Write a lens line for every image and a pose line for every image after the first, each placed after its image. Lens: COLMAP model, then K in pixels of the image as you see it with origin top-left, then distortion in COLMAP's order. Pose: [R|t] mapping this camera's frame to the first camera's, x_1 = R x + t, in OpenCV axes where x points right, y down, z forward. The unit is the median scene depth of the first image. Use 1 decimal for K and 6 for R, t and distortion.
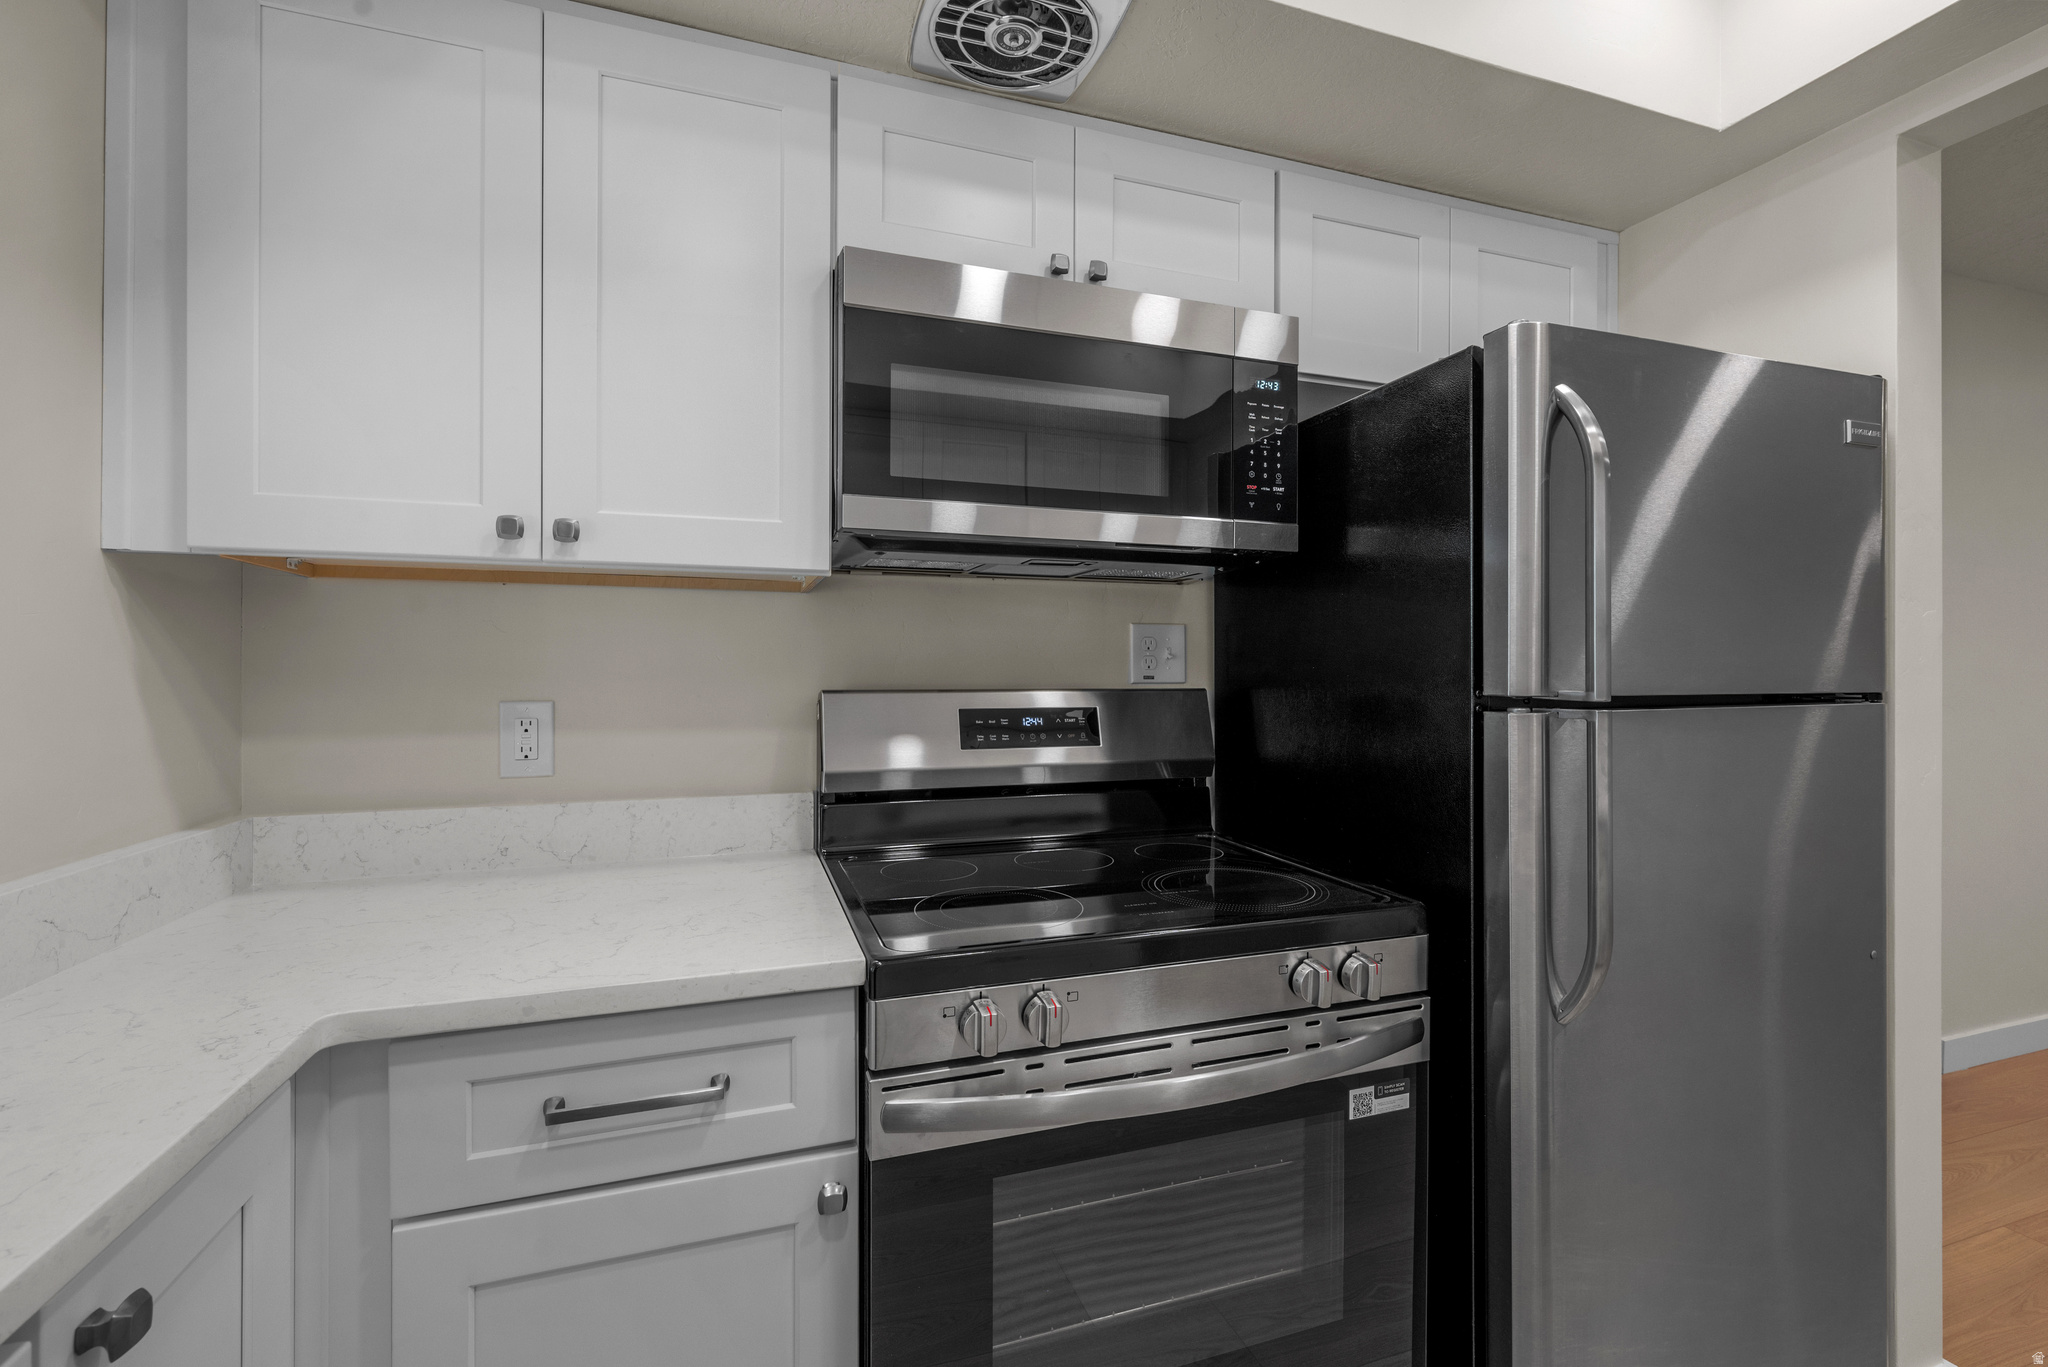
lens RADIAL K [[894.1, 0, 1029.9], [0, 894.1, 690.8], [0, 0, 1]] dist [0.033504, 0.000232]
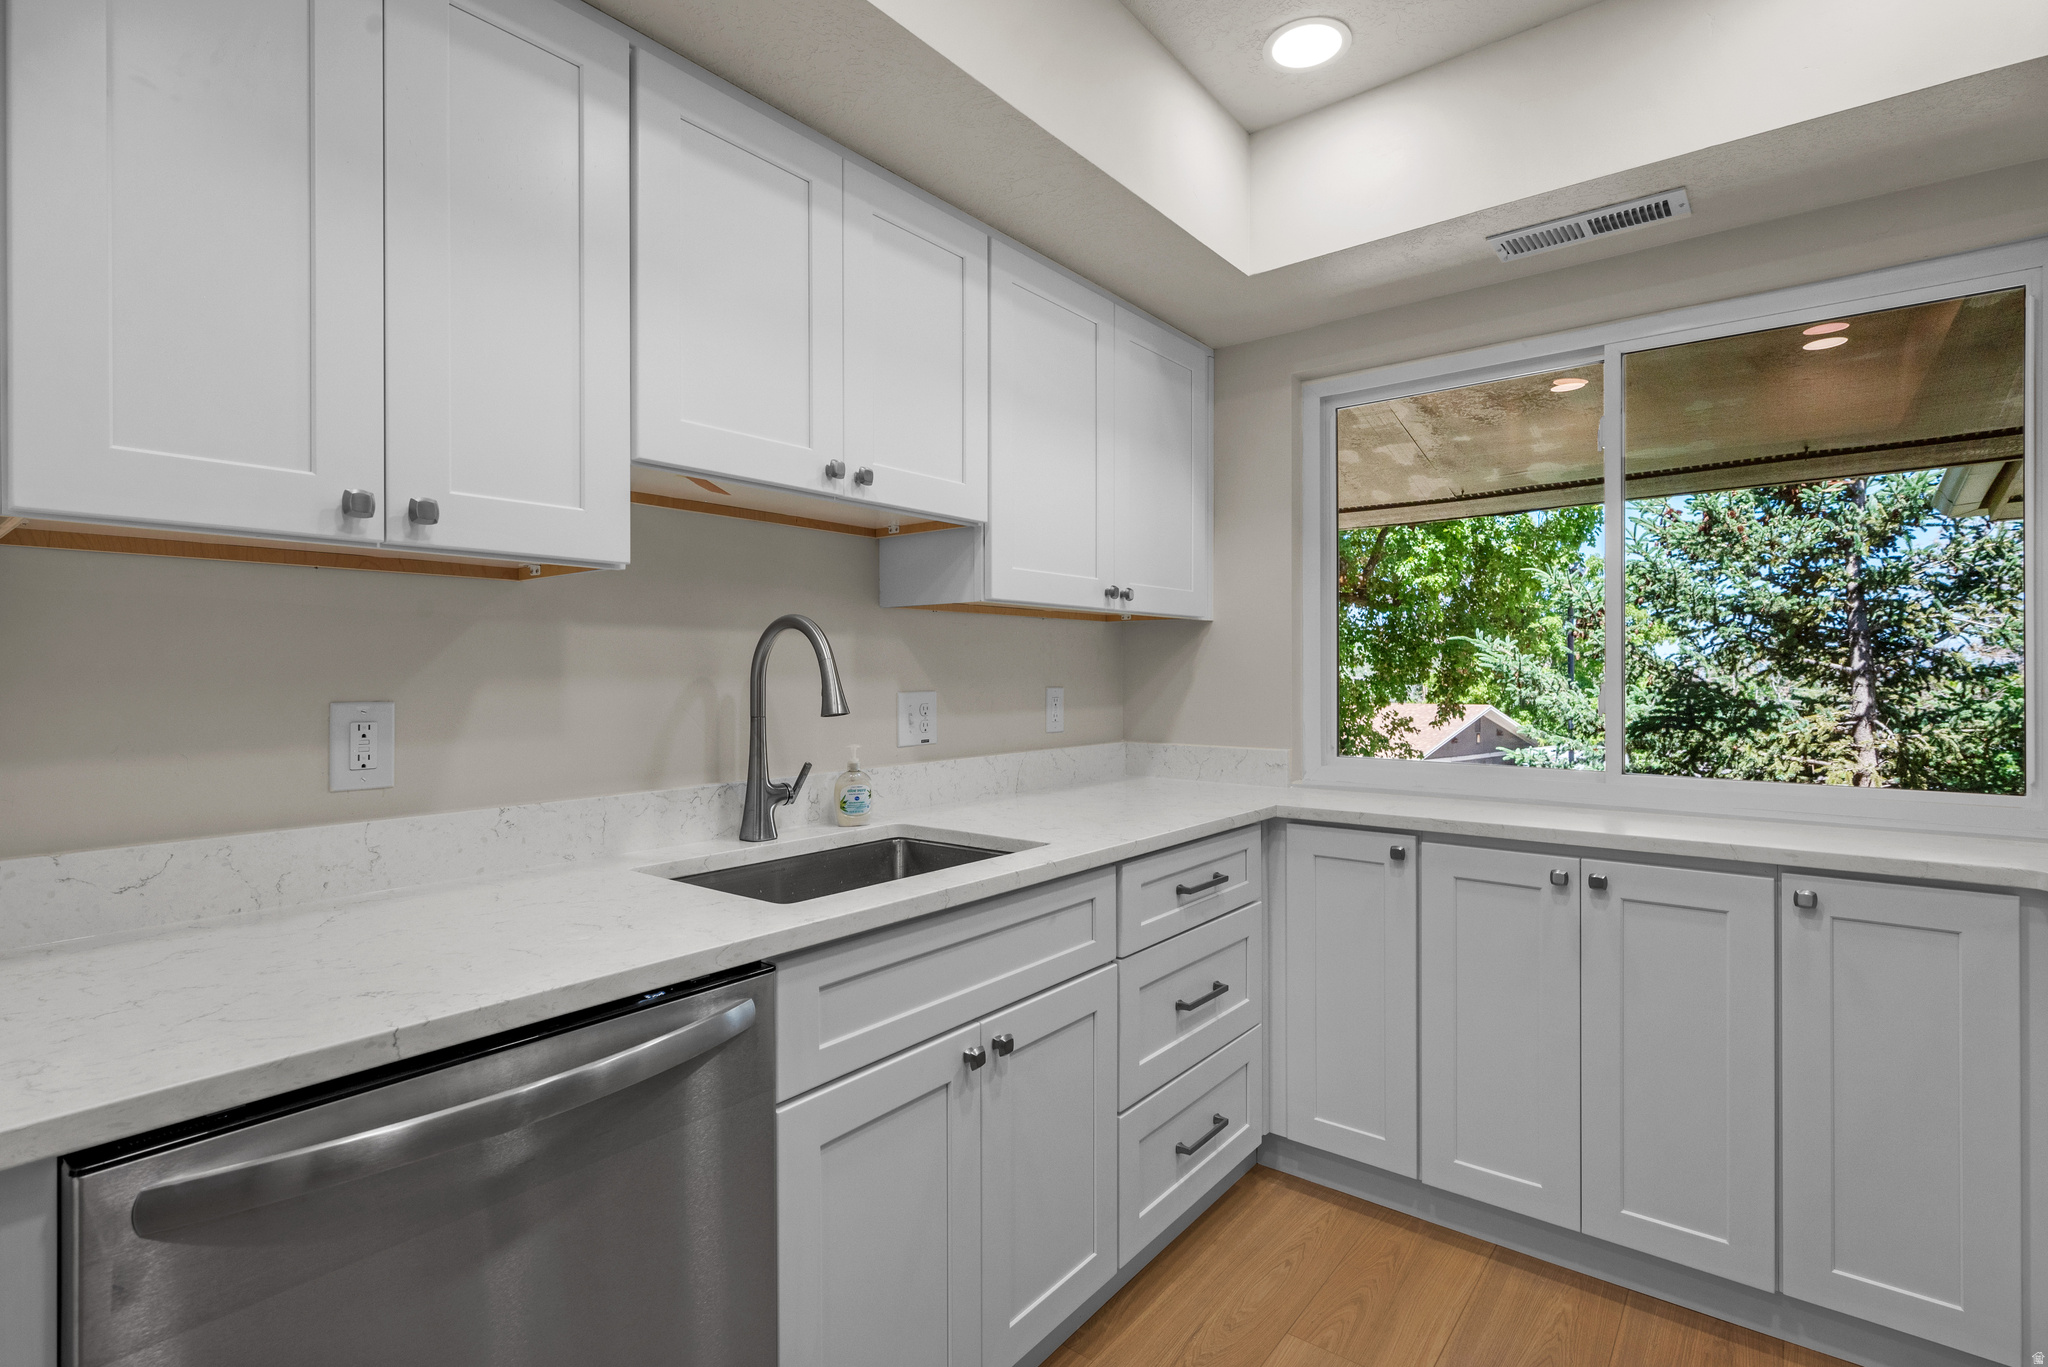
lens RADIAL K [[1002.4, 0, 1024.0], [0, 1002.4, 683.5], [0, 0, 1]] dist [0.120668, 0.000143]
pose [[0.849772, -0.009206, 0.527069, -0.551812], [0.011465, 0.999934, -0.001018, 0.001635], [-0.527025, 0.006908, 0.849822, -0.197028]]
